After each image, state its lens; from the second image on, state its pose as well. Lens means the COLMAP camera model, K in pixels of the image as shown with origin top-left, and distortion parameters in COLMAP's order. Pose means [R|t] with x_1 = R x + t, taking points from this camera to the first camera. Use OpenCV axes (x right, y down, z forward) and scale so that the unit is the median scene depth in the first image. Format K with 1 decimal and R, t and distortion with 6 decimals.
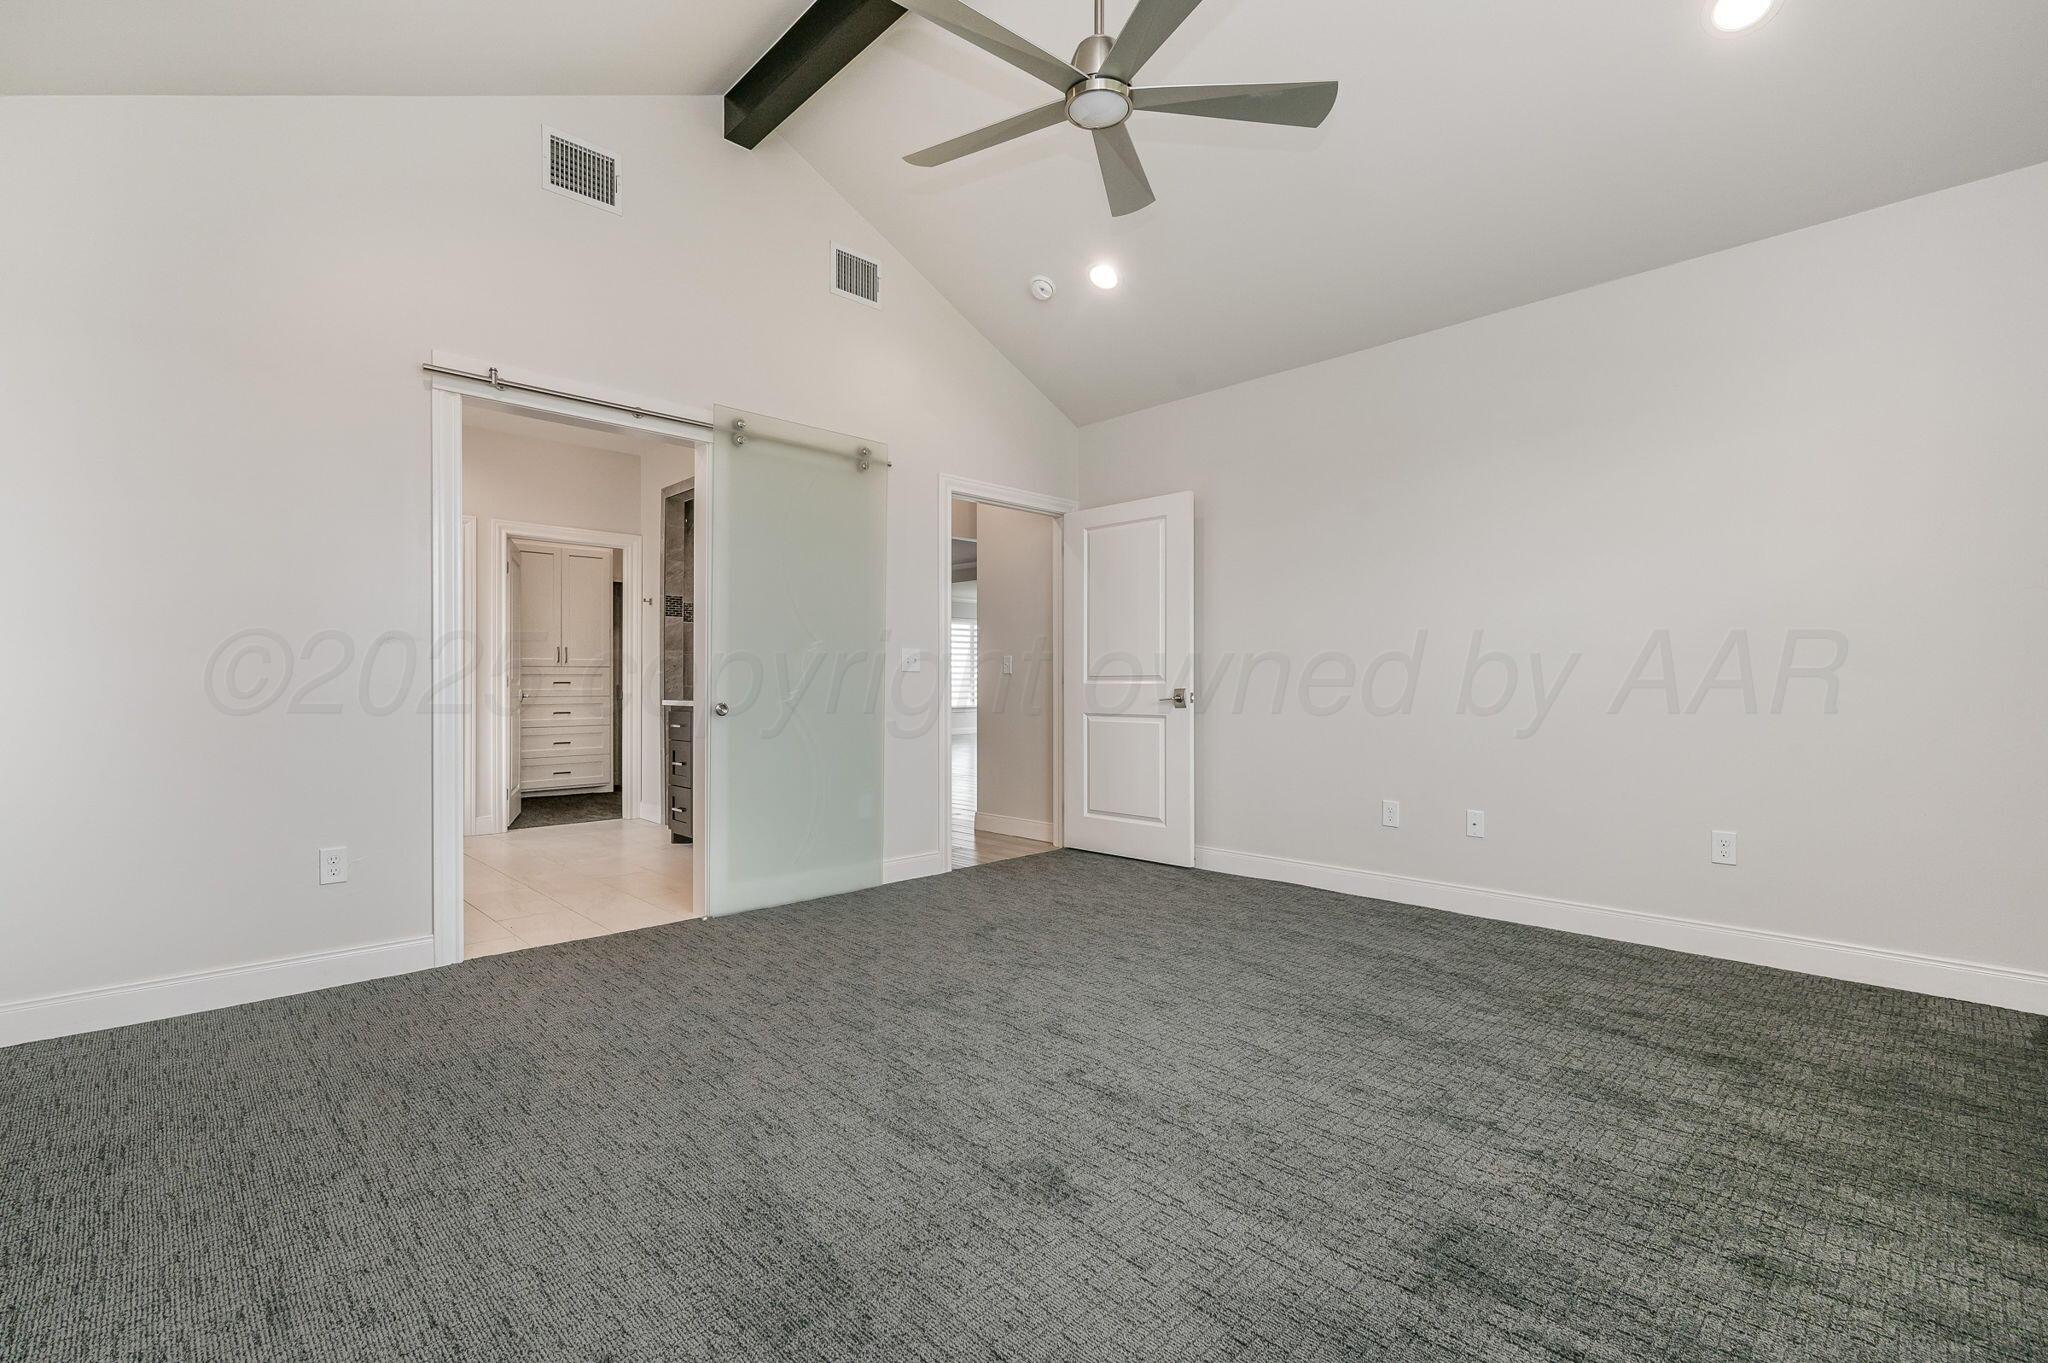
lens RADIAL K [[906.5, 0, 1032.5], [0, 906.5, 683.5], [0, 0, 1]] dist [0.000728, 0.000142]
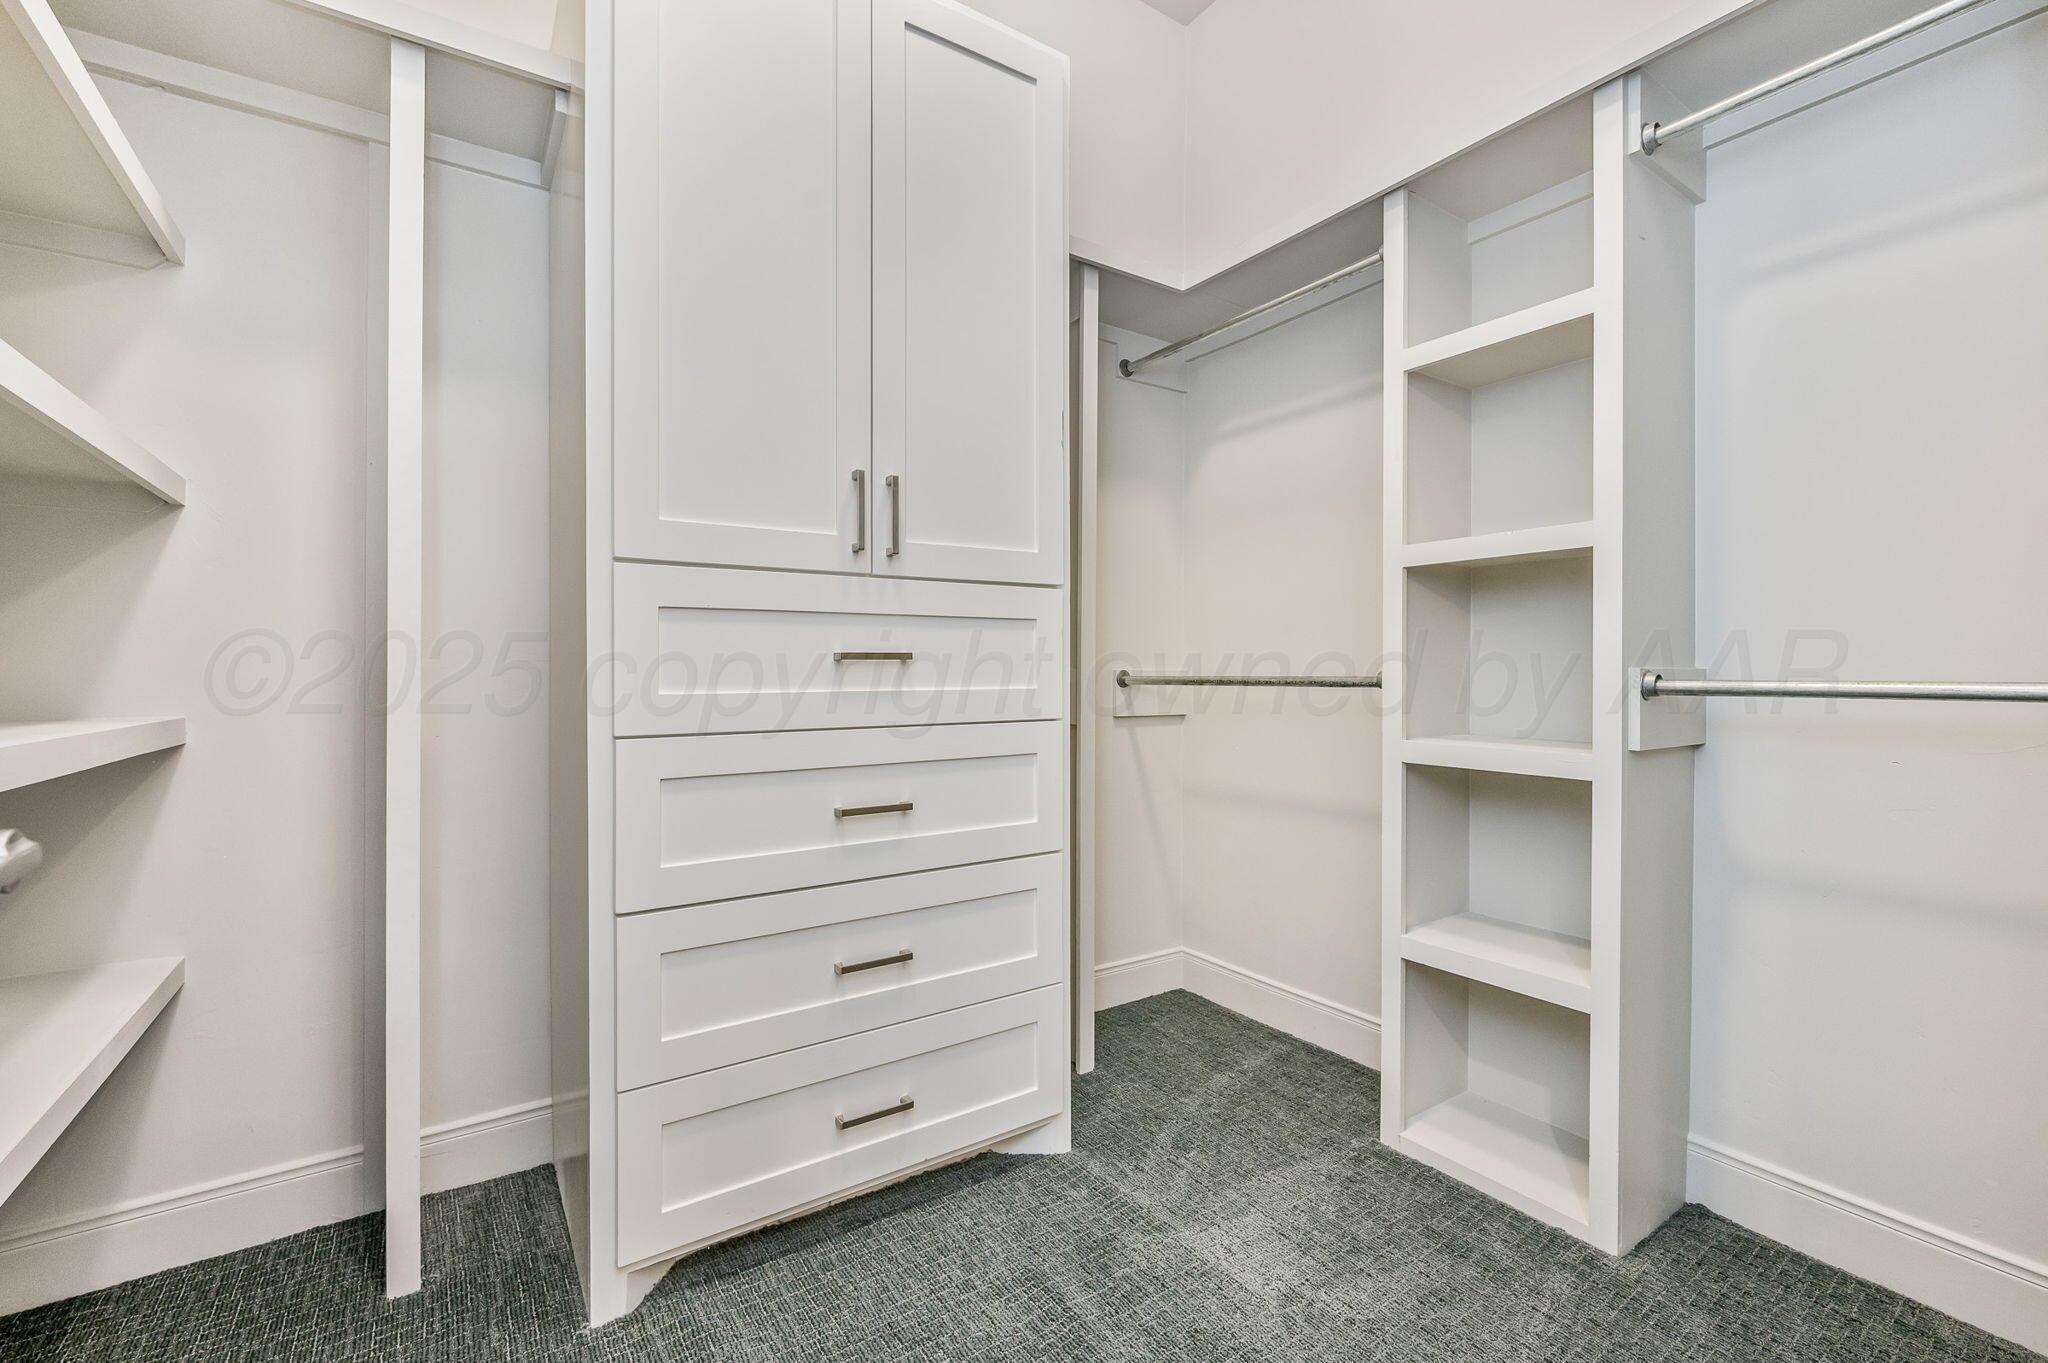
lens RADIAL K [[906.5, 0, 1032.5], [0, 906.5, 683.5], [0, 0, 1]] dist [0.000728, 0.000142]
pose [[0.981397, 0.007792, -0.191829, -0.472875], [-0.004873, 0.999865, 0.015684, 0.002201], [0.191926, -0.014458, 0.981303, 0.857992]]
